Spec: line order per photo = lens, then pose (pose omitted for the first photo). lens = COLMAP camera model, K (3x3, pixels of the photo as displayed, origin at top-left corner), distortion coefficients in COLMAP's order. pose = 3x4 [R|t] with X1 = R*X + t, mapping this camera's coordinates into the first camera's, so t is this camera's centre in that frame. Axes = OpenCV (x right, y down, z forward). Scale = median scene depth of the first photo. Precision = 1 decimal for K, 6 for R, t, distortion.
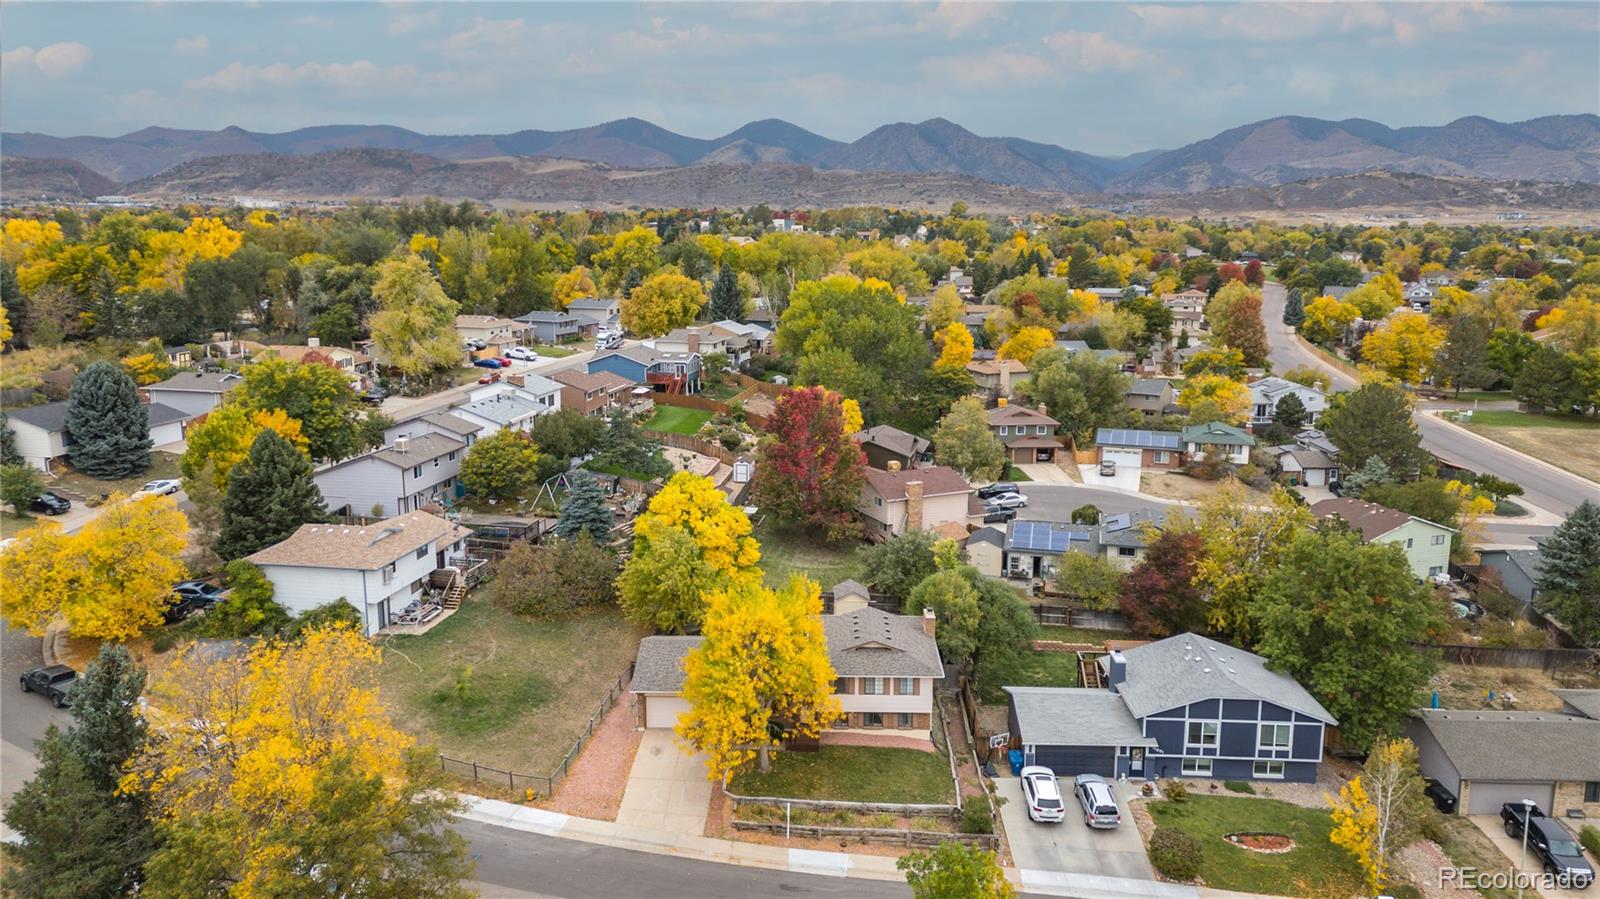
lens RADIAL K [[1140.7, 0, 806.5], [0, 1140.7, 448.7], [0, 0, 1]] dist [0.097853, -0.077700]
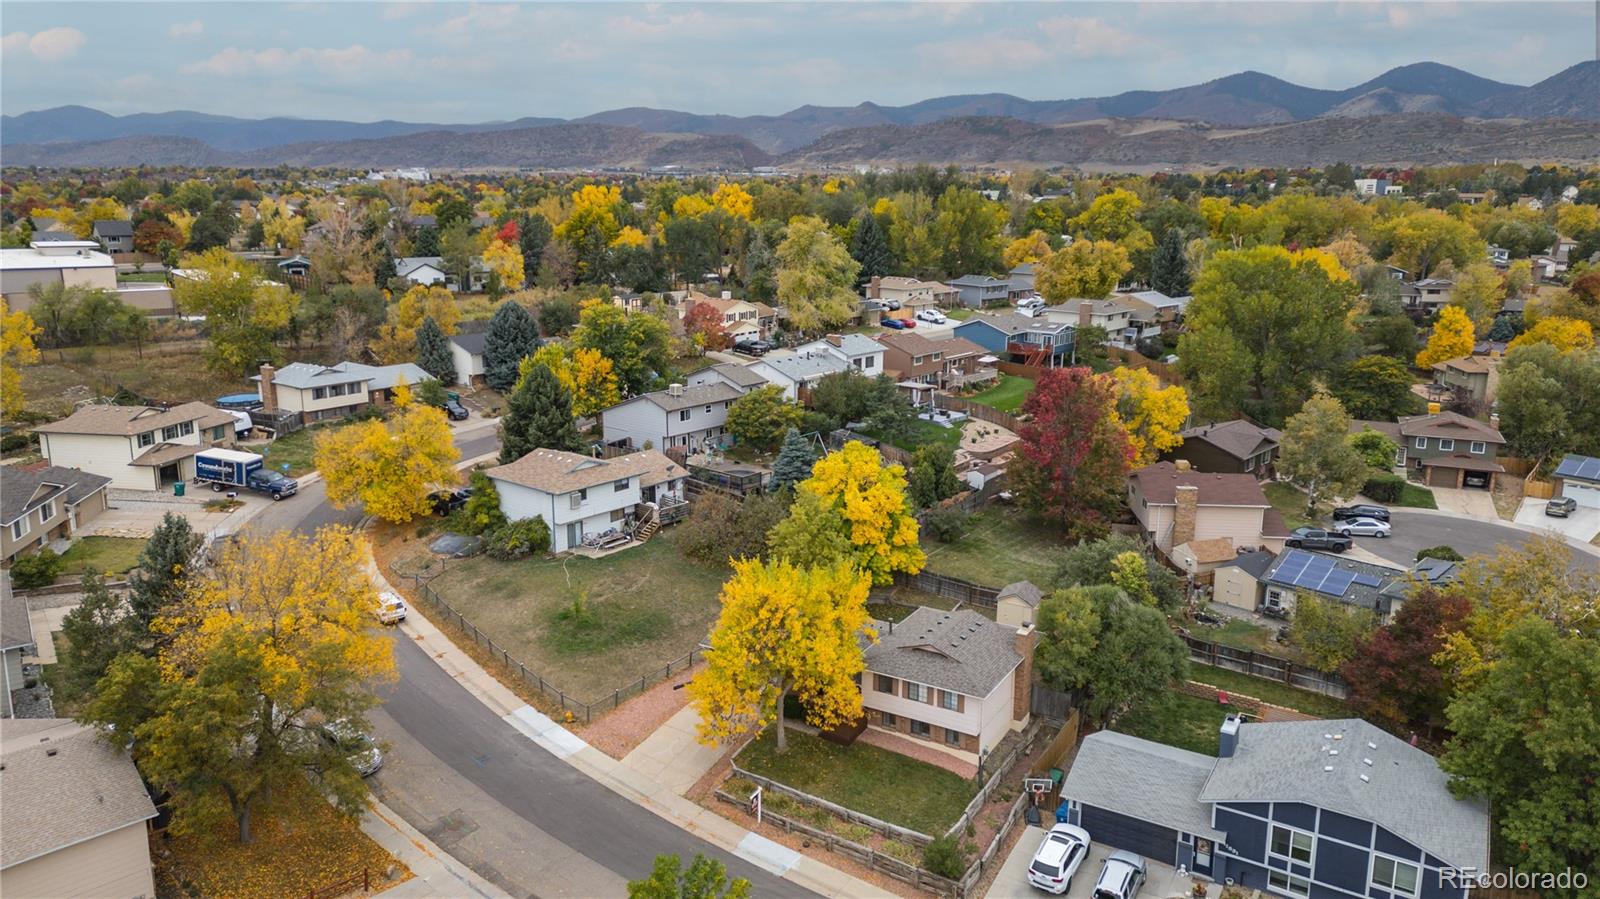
lens RADIAL K [[1140.7, 0, 806.5], [0, 1140.7, 448.7], [0, 0, 1]] dist [0.097853, -0.077700]
pose [[0.865716, 0.115288, -0.487078, 0.268822], [-0.100914, 0.993332, 0.055754, -0.018730], [0.490257, 0.000886, 0.871577, 0.104167]]
